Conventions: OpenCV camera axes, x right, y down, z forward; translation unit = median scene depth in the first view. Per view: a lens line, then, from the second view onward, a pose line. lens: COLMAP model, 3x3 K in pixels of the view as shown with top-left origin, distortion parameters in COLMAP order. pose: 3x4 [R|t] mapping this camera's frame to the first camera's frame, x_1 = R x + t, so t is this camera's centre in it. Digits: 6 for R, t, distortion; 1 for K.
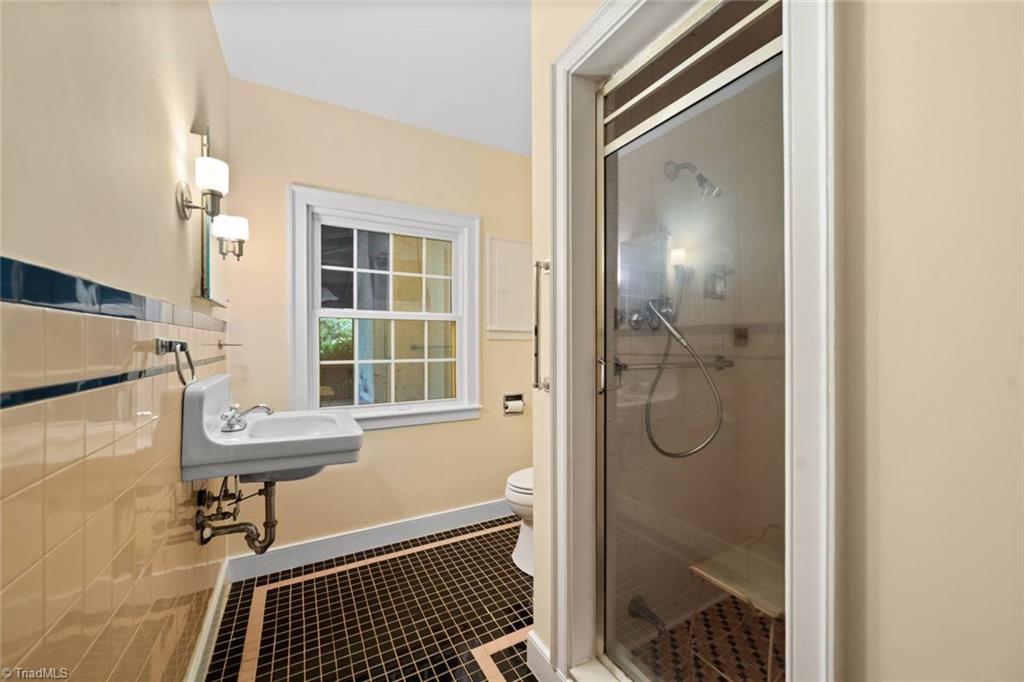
lens RADIAL K [[393.9, 0, 519.7], [0, 393.9, 347.2], [0, 0, 1]] dist [-0.005180, 0.001089]
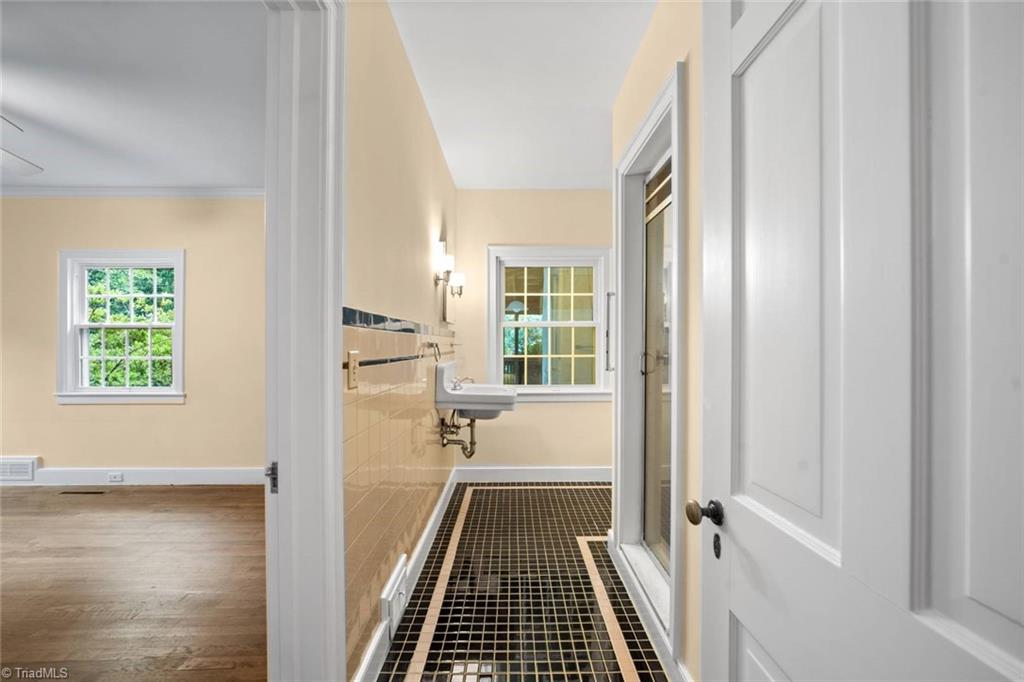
lens RADIAL K [[393.9, 0, 510.4], [0, 393.9, 342.5], [0, 0, 1]] dist [-0.005180, 0.001089]
pose [[0.869861, -0.005403, -0.493267, 0.417971], [-0.001671, 0.999902, -0.013898, 0.009792], [0.493294, 0.012914, 0.869767, -0.505268]]
